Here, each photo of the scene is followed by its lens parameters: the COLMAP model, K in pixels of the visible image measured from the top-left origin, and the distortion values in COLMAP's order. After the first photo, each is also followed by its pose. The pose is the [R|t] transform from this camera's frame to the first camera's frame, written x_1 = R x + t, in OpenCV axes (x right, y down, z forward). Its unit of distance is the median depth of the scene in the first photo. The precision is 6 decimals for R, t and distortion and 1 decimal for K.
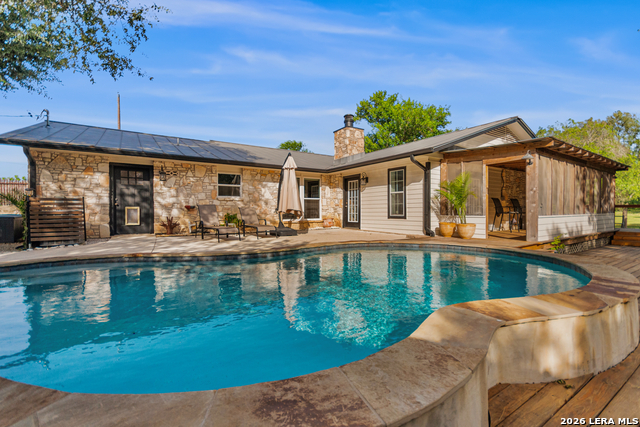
lens RADIAL K [[283.3, 0, 320.0], [0, 283.3, 213.5], [0, 0, 1]] dist [-0.001372, 0.000001]
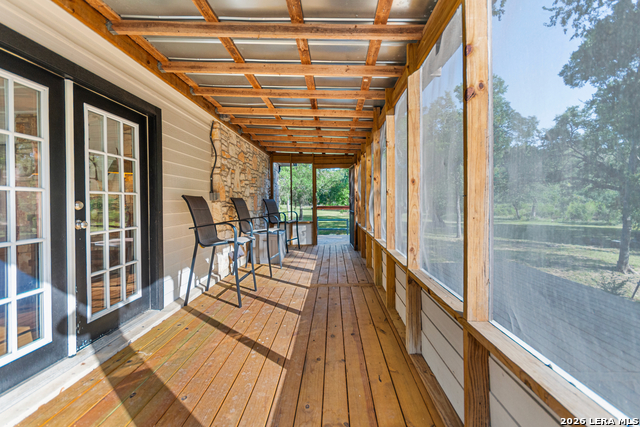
lens RADIAL K [[288.3, 0, 320.0], [0, 288.3, 202.0], [0, 0, 1]] dist [0.000968, 0.000157]
pose [[0.597949, -0.003291, 0.801527, 0.430274], [0.014440, 0.999874, -0.006667, -0.042751], [-0.801404, 0.015560, 0.597921, 0.671044]]
